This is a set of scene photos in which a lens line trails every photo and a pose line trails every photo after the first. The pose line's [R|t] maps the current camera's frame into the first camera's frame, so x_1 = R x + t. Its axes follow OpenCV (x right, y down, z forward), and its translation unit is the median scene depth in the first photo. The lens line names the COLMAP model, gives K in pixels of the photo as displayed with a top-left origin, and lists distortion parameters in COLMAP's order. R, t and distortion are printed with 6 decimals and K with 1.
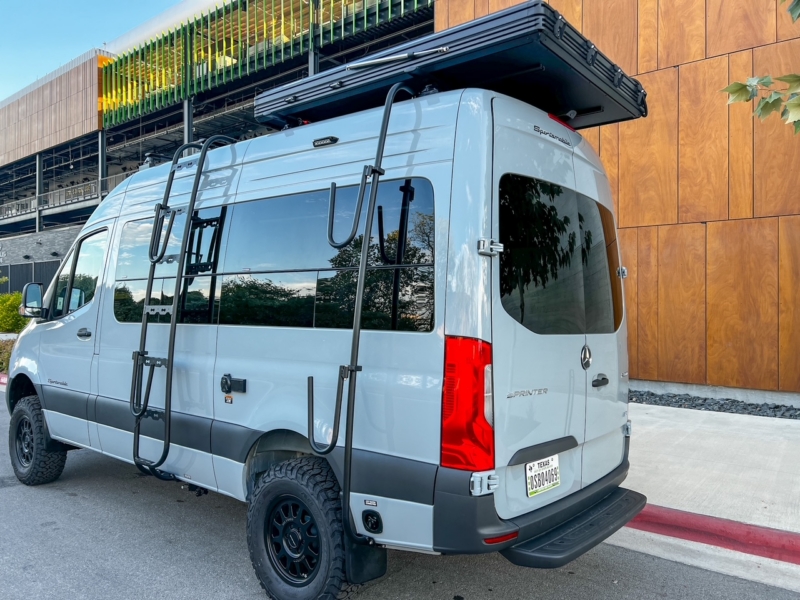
lens RADIAL K [[614.7, 0, 406.6], [0, 614.7, 296.5], [0, 0, 1]] dist [0.081456, -0.108638]
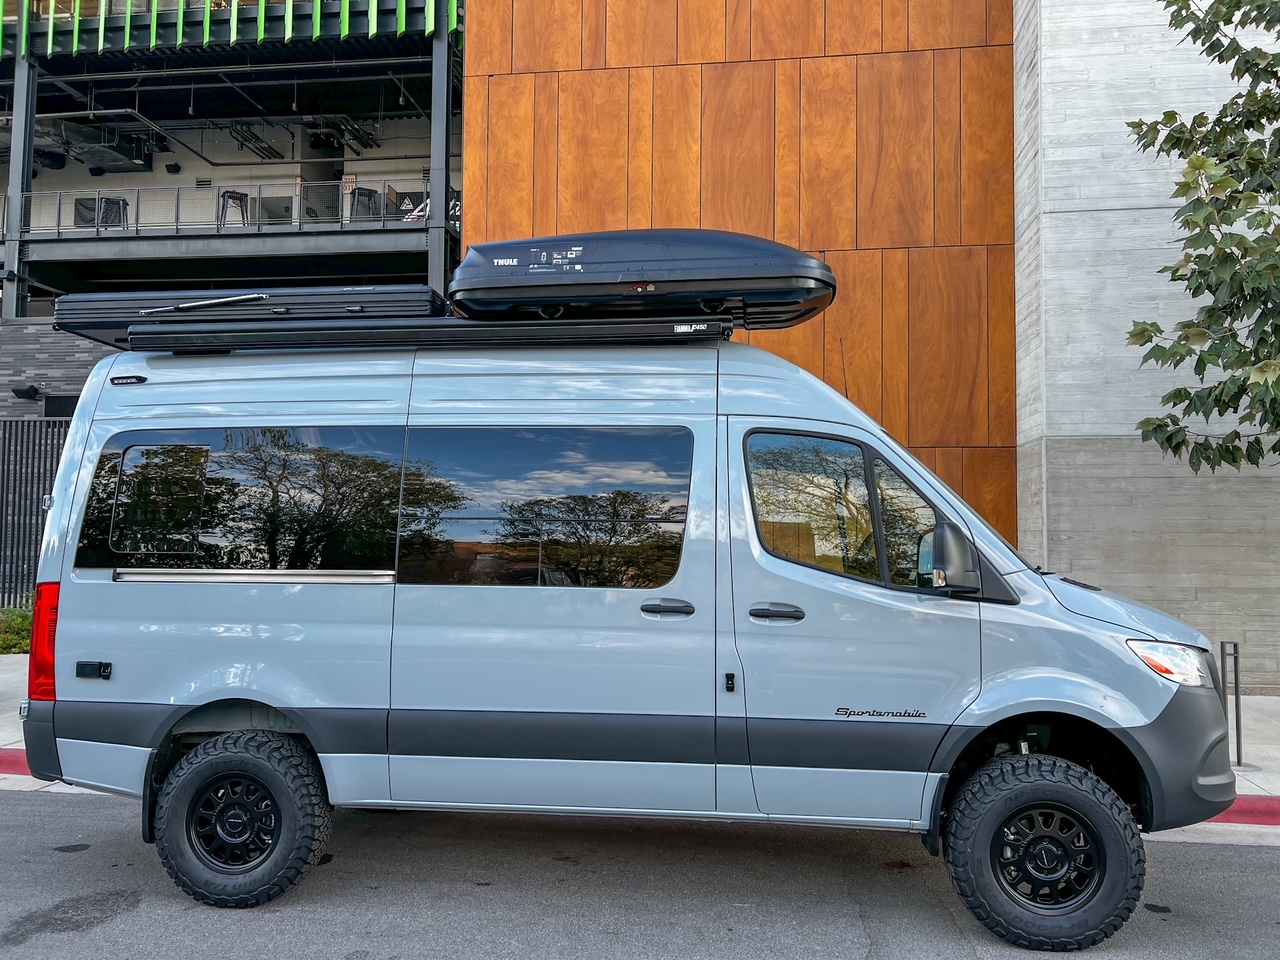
lens RADIAL K [[996.0, 0, 640.0], [0, 996.0, 480.0], [0, 0, 1]] dist [0.053407, -0.069372]
pose [[0.845159, 0.037004, 0.533233, -0.449339], [-0.012244, 0.998679, -0.049898, -0.009310], [-0.534375, 0.035643, 0.844495, 0.051228]]
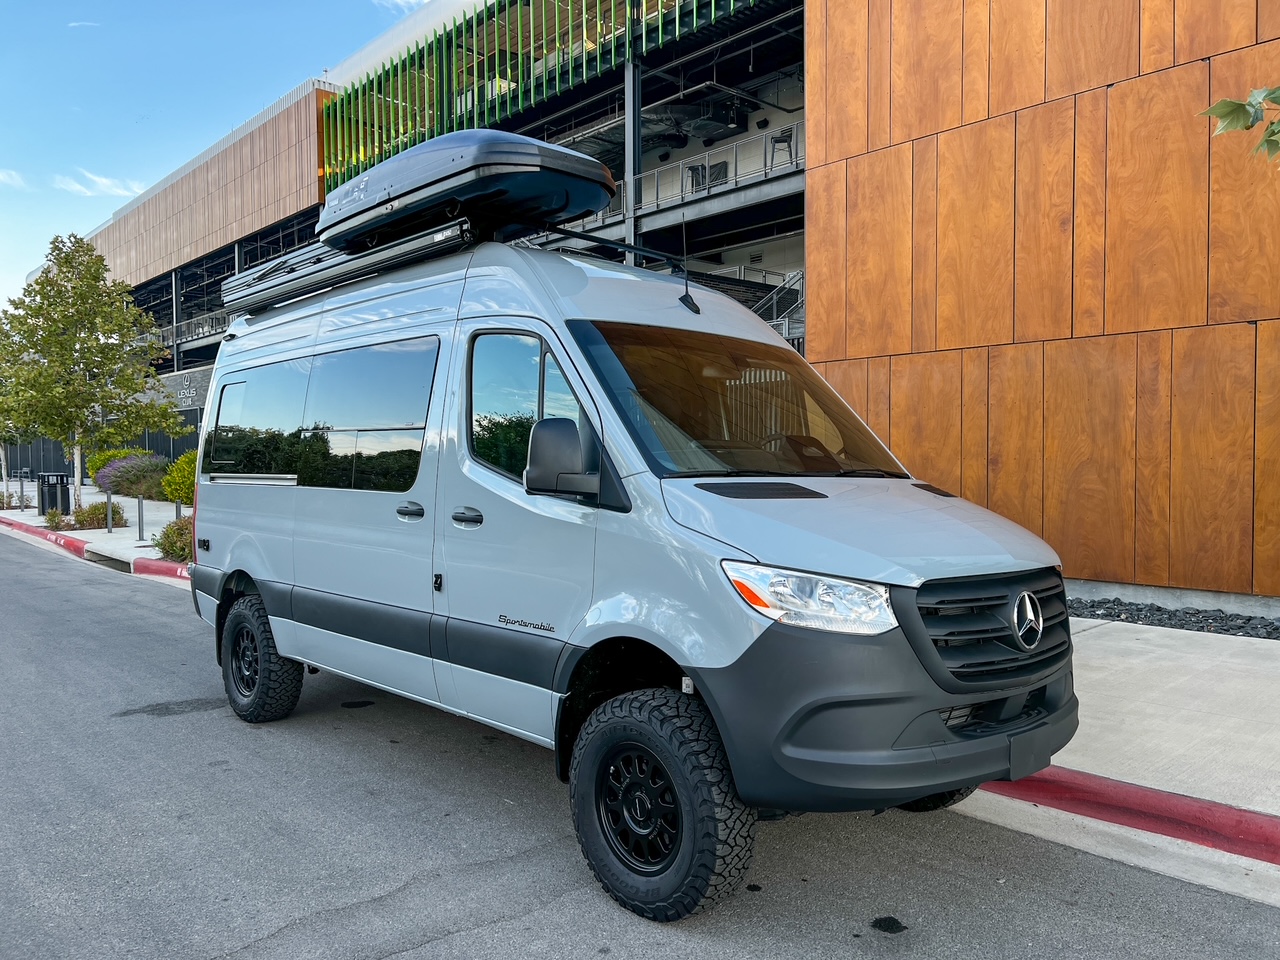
lens RADIAL K [[996.0, 0, 640.0], [0, 996.0, 480.0], [0, 0, 1]] dist [0.053407, -0.069372]
pose [[0.987318, -0.003579, -0.158712, 0.052223], [0.008186, 0.999564, 0.028383, -0.000355], [0.158541, -0.029322, 0.986917, -0.041418]]
